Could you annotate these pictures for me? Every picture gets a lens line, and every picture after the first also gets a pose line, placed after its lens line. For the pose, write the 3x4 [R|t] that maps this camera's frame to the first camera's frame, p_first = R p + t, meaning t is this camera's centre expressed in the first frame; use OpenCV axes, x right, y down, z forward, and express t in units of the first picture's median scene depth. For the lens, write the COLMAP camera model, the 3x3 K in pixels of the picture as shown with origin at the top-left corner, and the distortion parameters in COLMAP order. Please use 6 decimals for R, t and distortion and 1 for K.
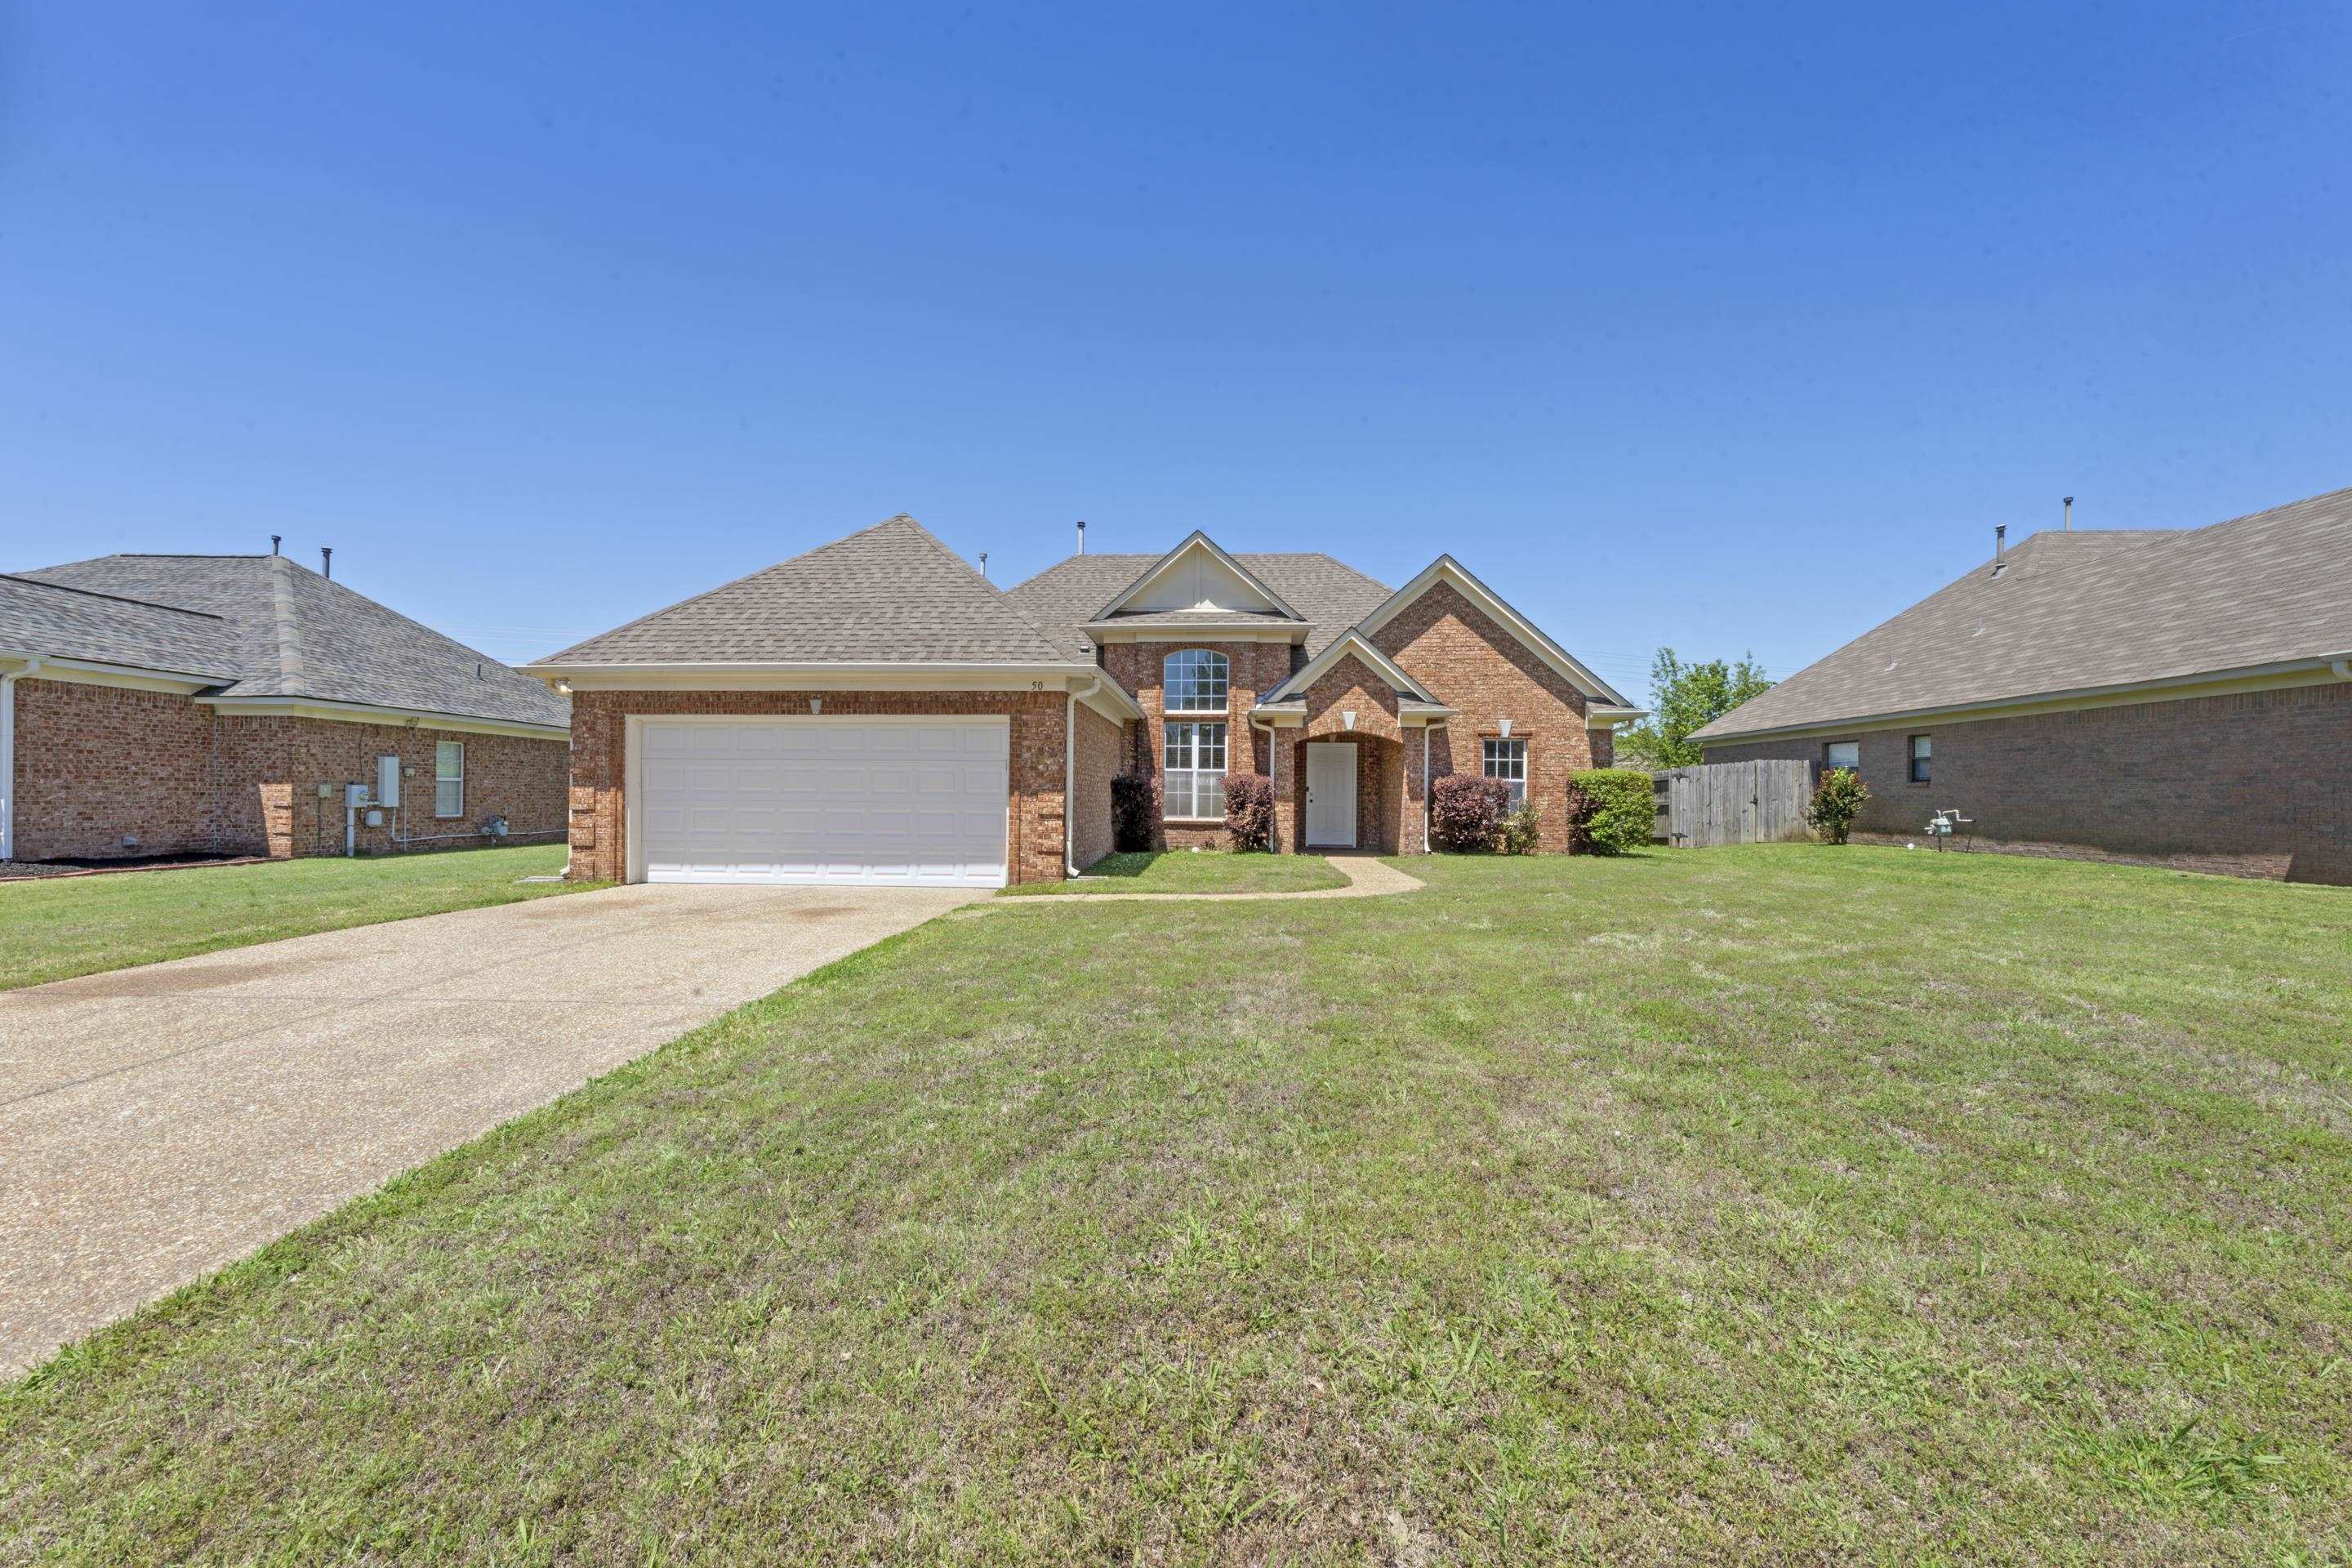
lens RADIAL K [[944.4, 0, 1176.0], [0, 944.4, 784.0], [0, 0, 1]] dist [-0.002228, -0.000170]
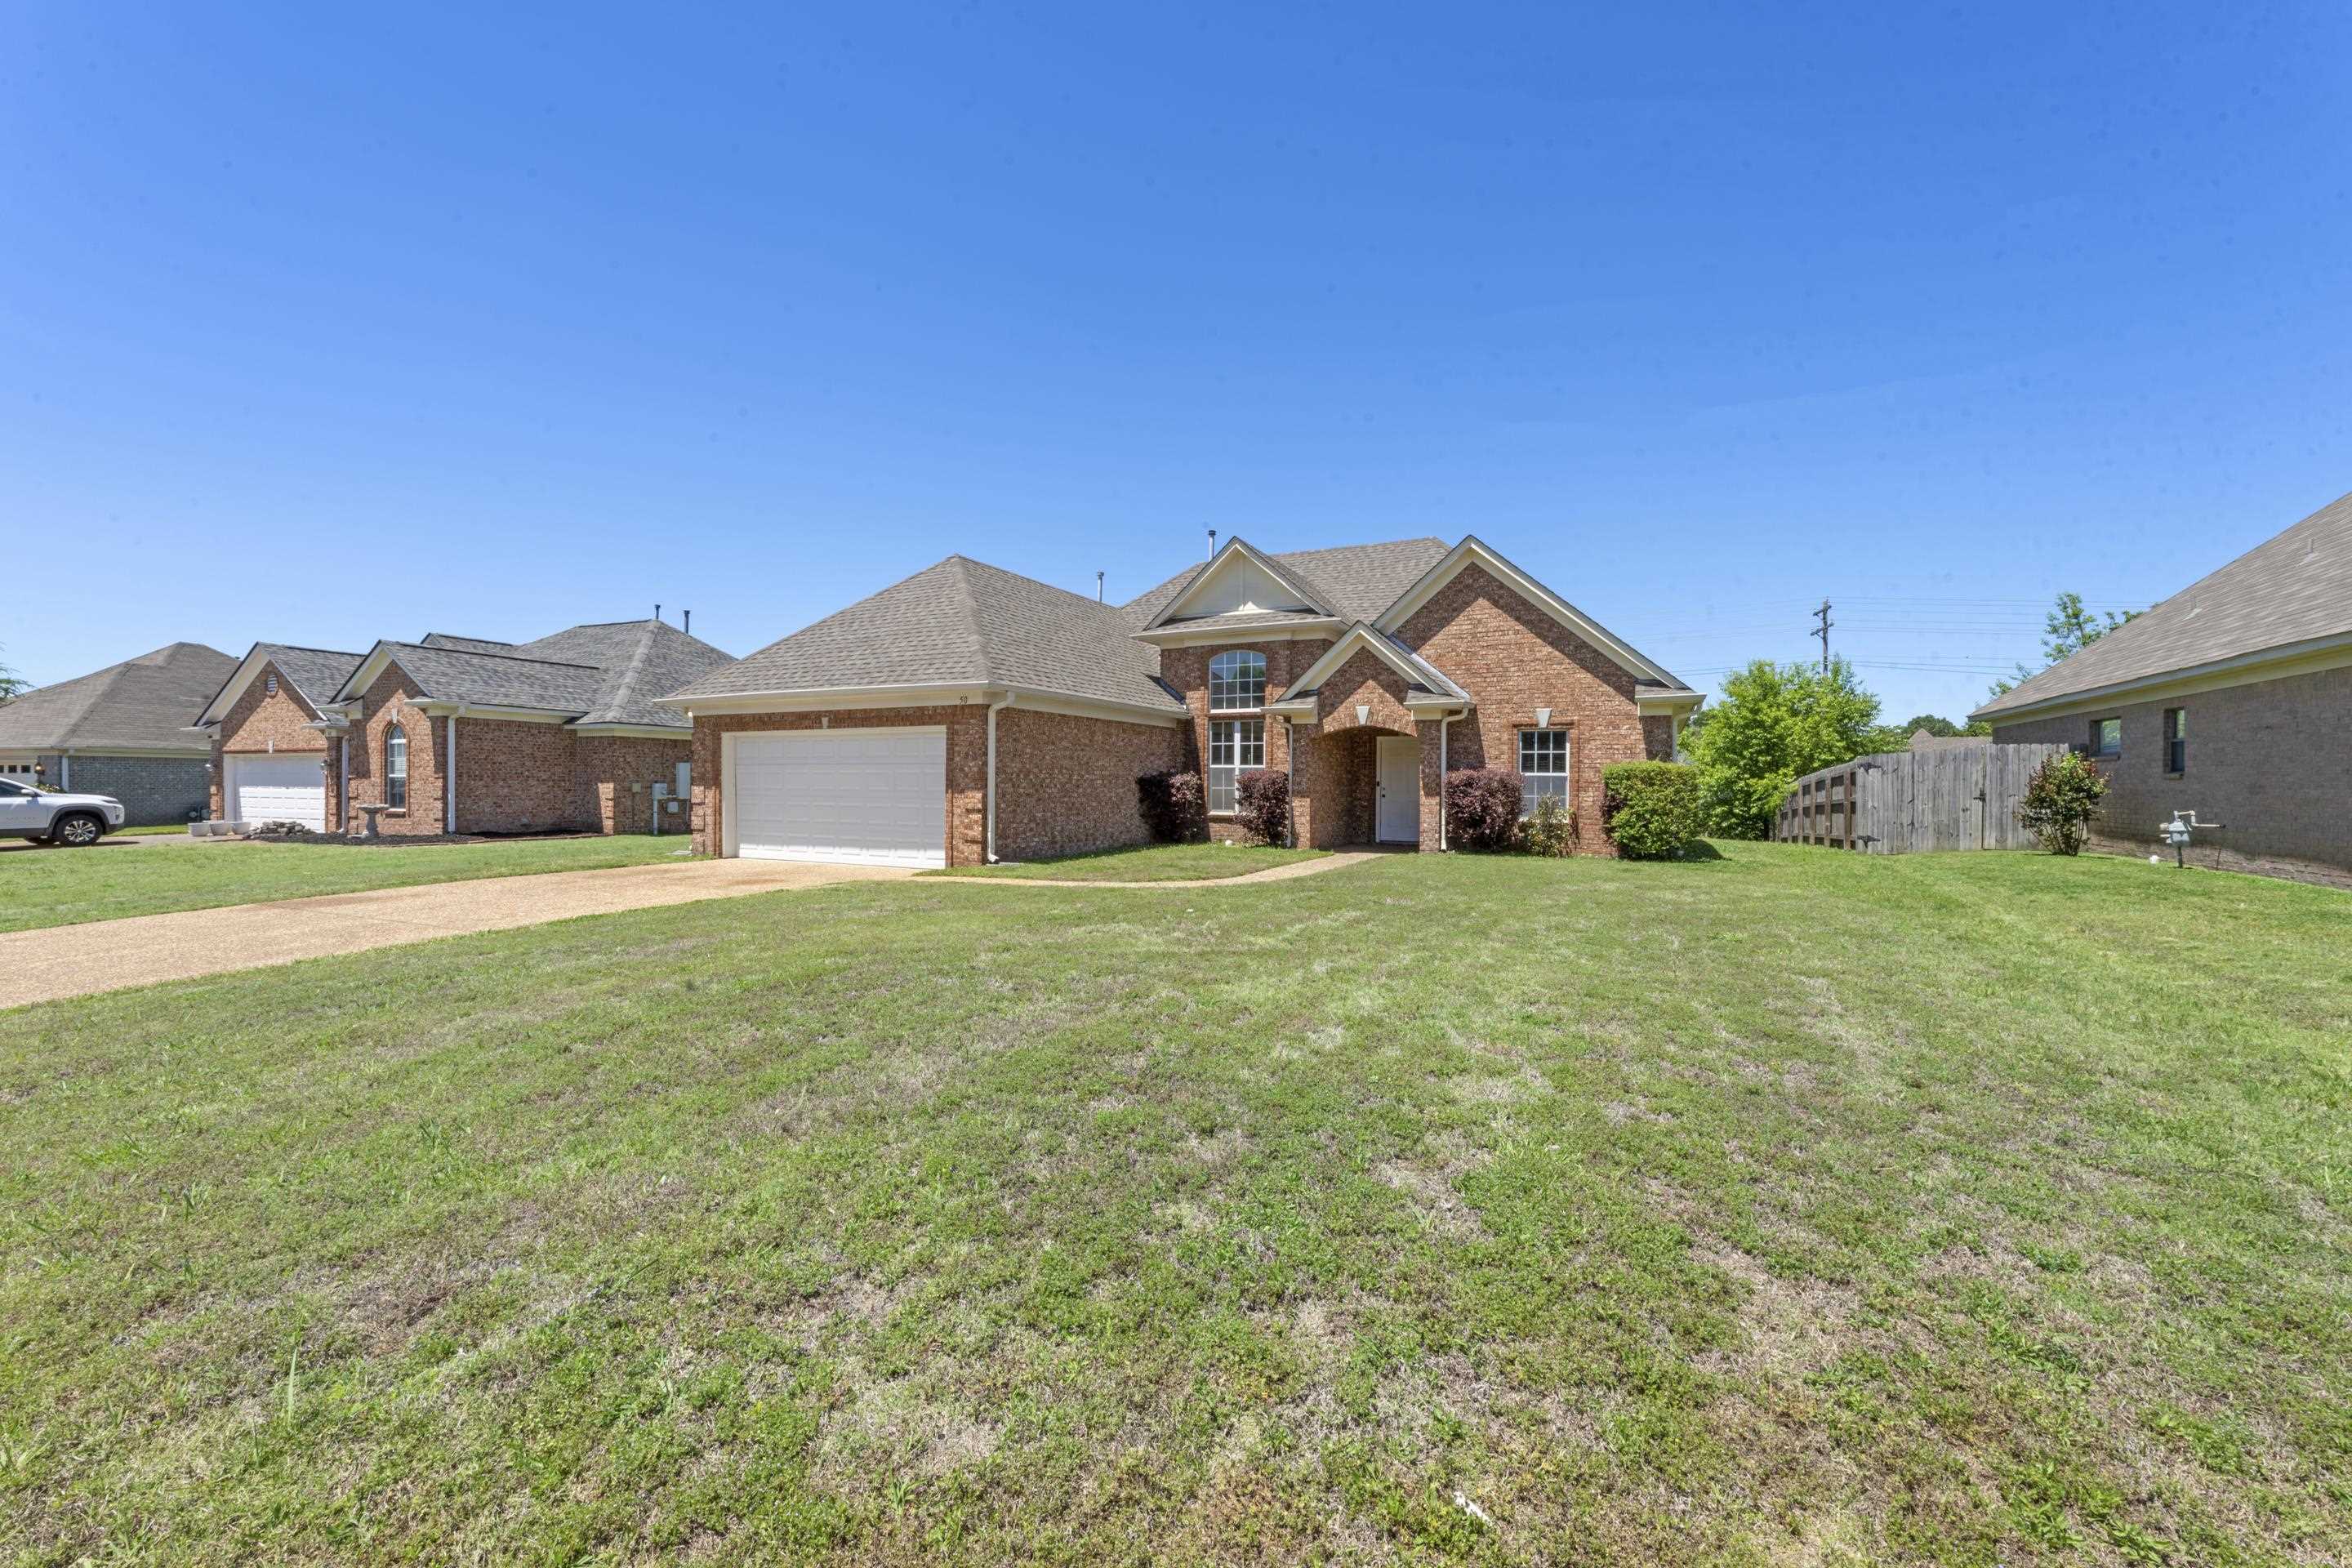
lens RADIAL K [[951.0, 0, 1176.0], [0, 951.0, 784.0], [0, 0, 1]] dist [0.000039, 0.000042]
pose [[0.916674, -0.002626, -0.399627, 0.392890], [0.006769, 0.999937, 0.008955, -0.005306], [0.399578, -0.010914, 0.916634, 0.009155]]
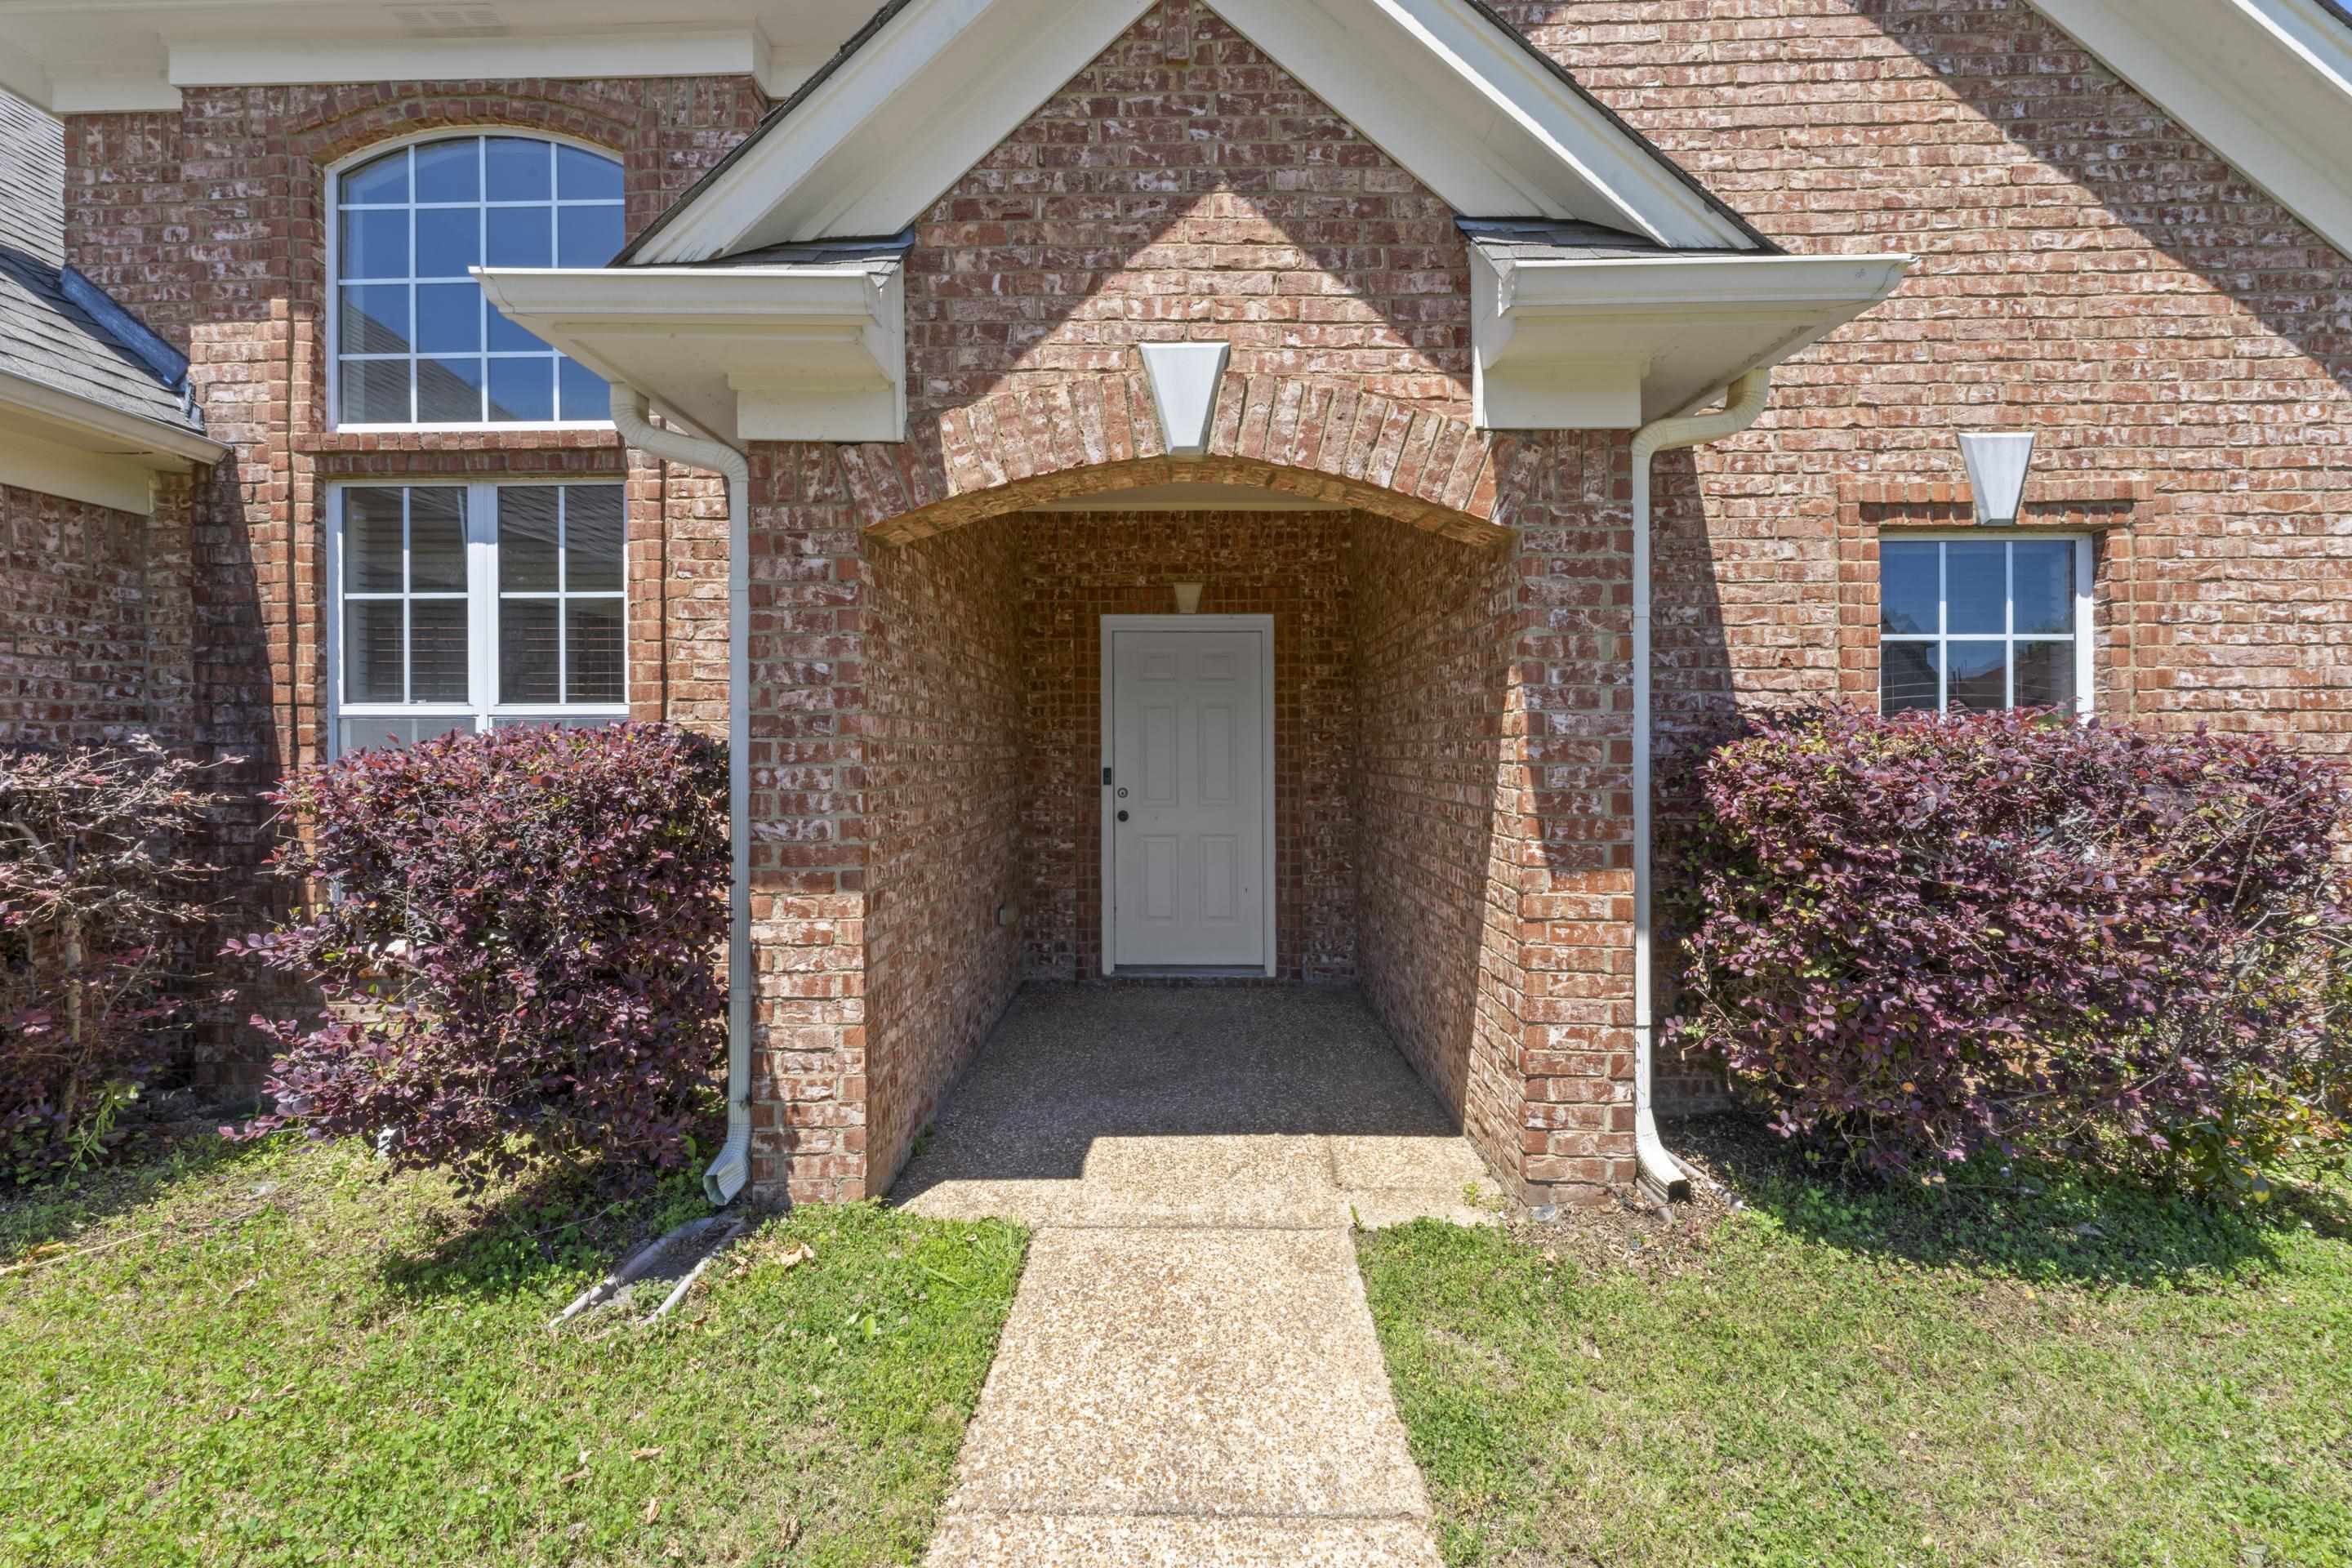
lens RADIAL K [[948.7, 0, 1174.7], [0, 948.7, 749.1], [0, 0, 1]] dist [-0.000661, -0.000049]
pose [[0.999155, -0.013920, 0.038674, 0.170883], [0.013506, 0.999849, 0.010954, -0.006506], [-0.038821, -0.010422, 0.999192, 0.813709]]
